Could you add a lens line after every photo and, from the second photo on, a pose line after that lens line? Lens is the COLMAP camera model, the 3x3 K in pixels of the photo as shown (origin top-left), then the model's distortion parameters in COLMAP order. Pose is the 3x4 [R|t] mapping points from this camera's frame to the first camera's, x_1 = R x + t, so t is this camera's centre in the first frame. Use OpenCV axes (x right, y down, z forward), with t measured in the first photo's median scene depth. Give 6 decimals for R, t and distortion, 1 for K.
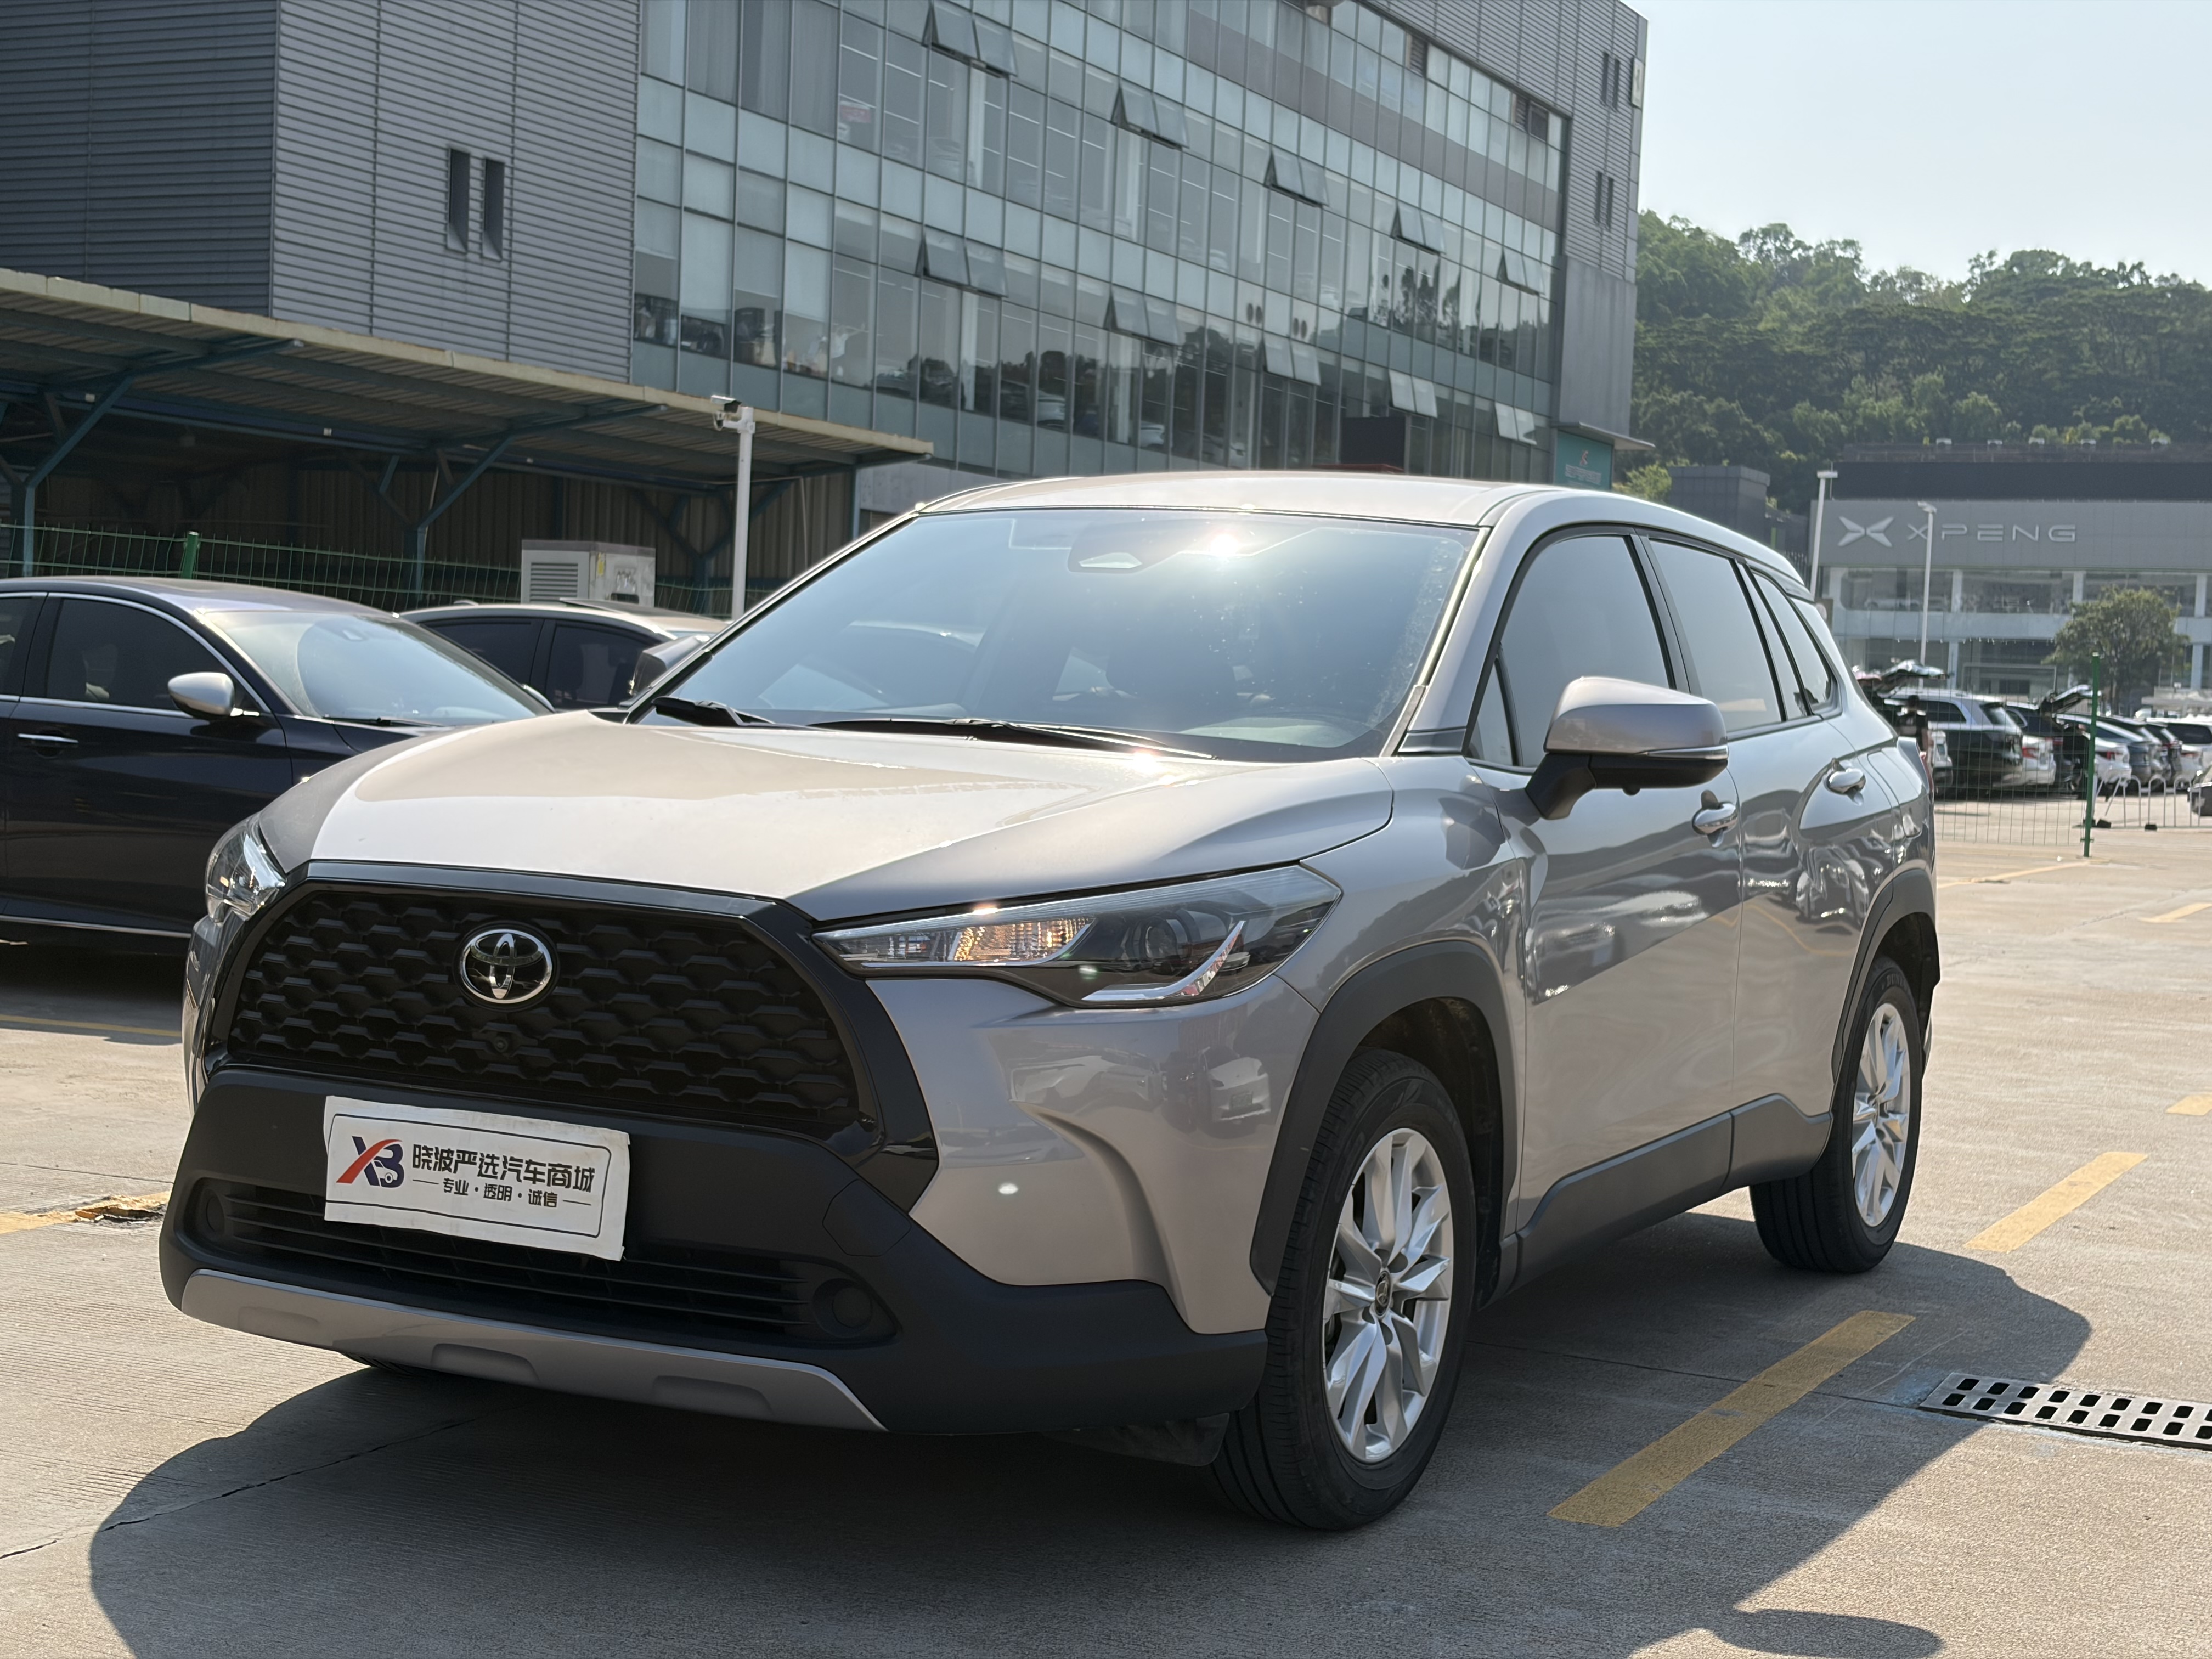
lens RADIAL K [[3329.8, 0, 1105.6], [0, 3329.8, 843.0], [0, 0, 1]] dist [0.224569, -0.893402]
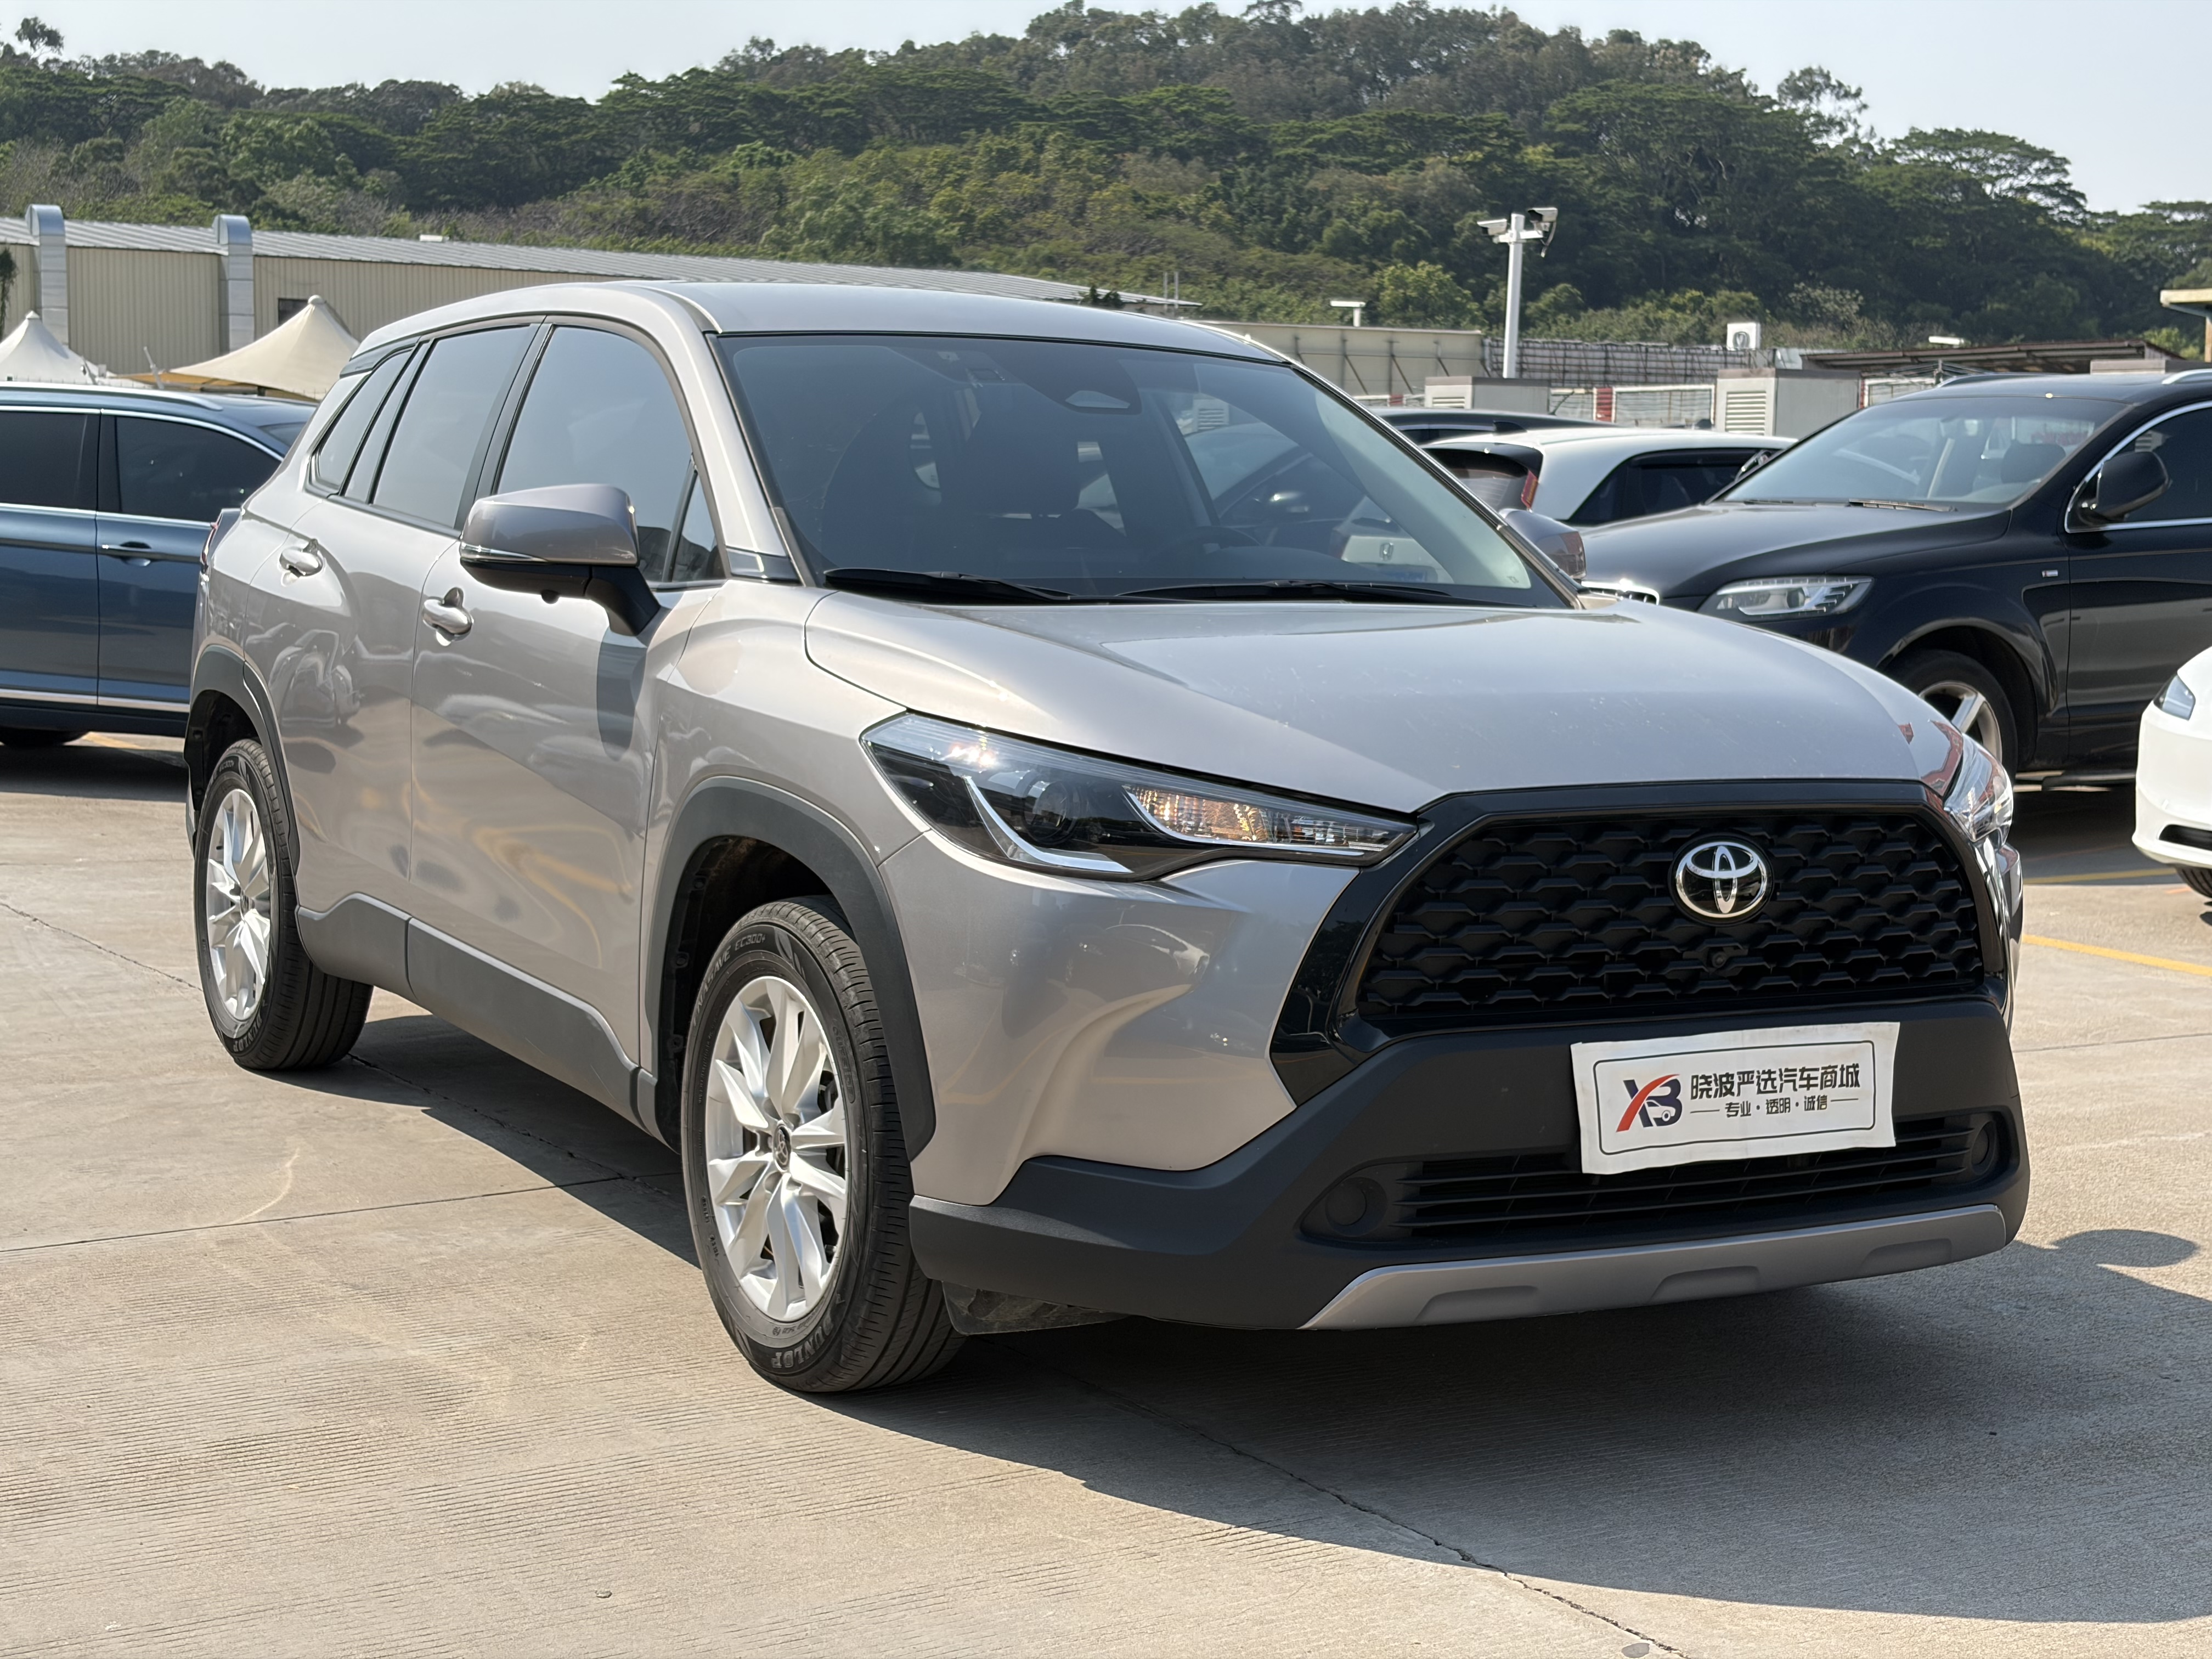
lens RADIAL K [[3329.8, 0, 1105.6], [0, 3329.8, 843.0], [0, 0, 1]] dist [0.224569, -0.893402]
pose [[0.536222, -0.122251, 0.835177, -1.098918], [0.039225, 0.991996, 0.120022, -0.098911], [-0.843165, -0.031598, 0.536725, 0.634939]]
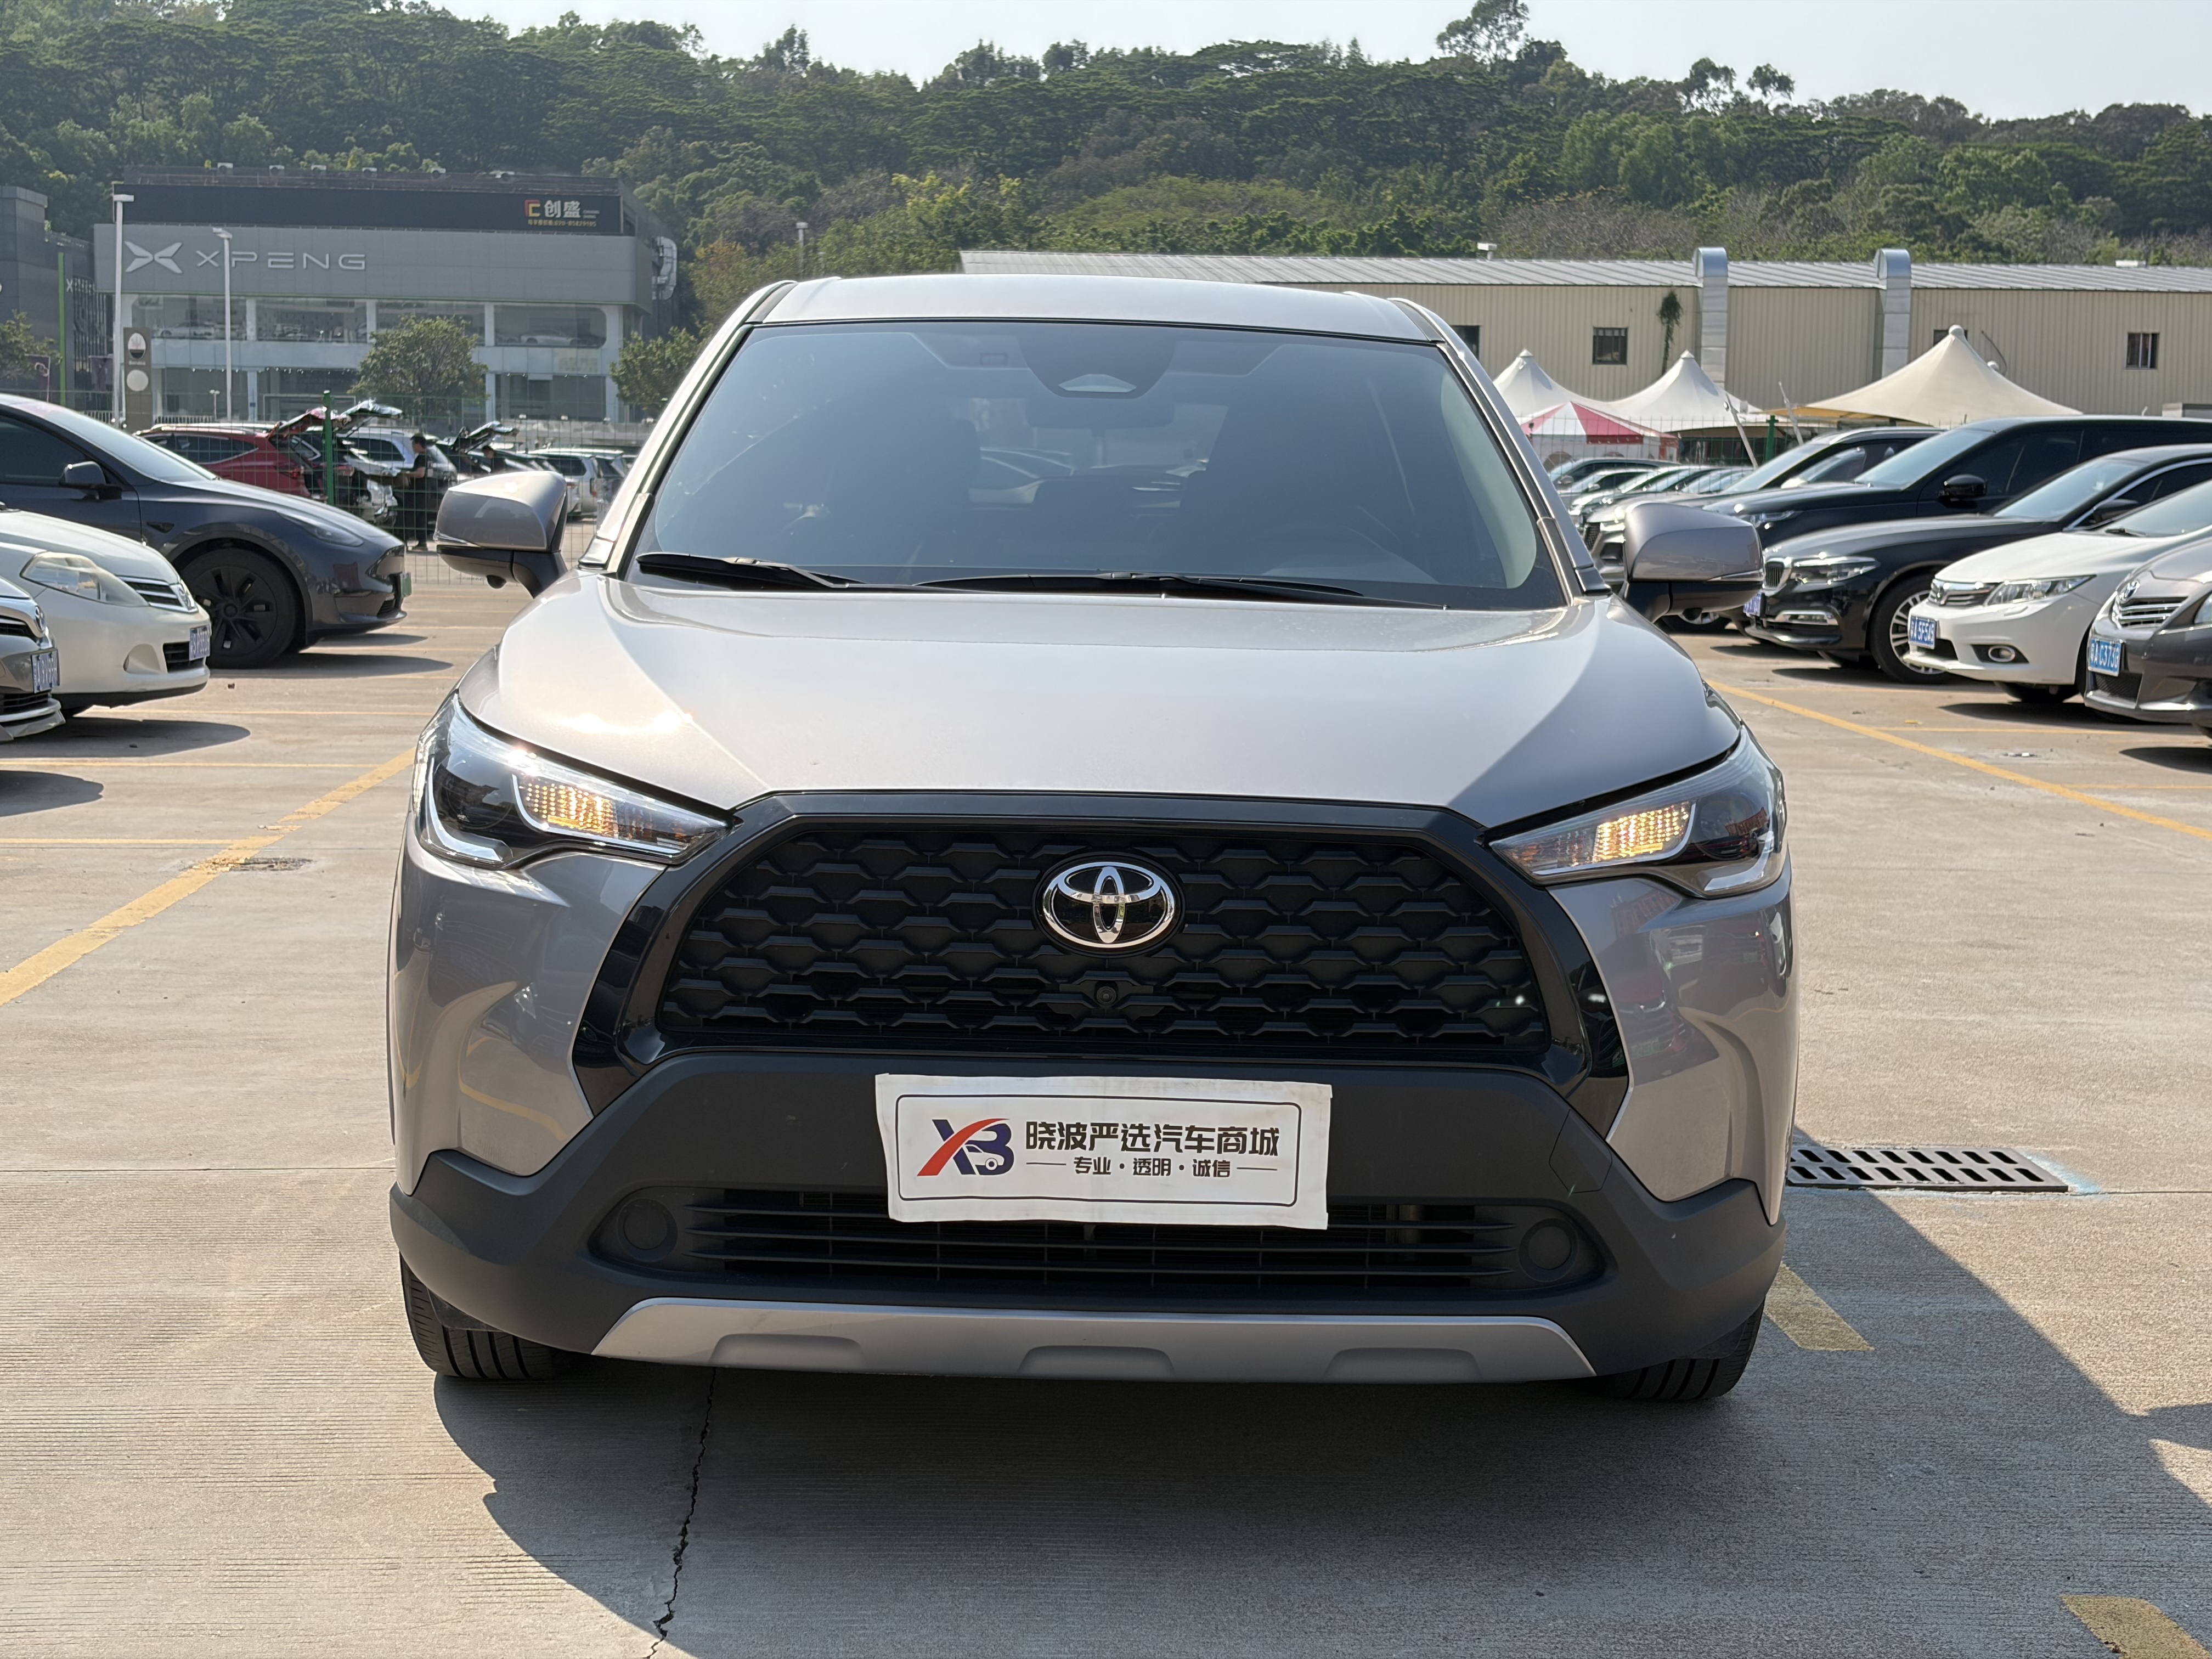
lens RADIAL K [[3329.8, 0, 1105.6], [0, 3329.8, 843.0], [0, 0, 1]] dist [0.224569, -0.893402]
pose [[0.874896, -0.078151, 0.477964, -0.593076], [0.039651, 0.995140, 0.090133, -0.056771], [-0.482685, -0.059905, 0.873743, 0.257571]]
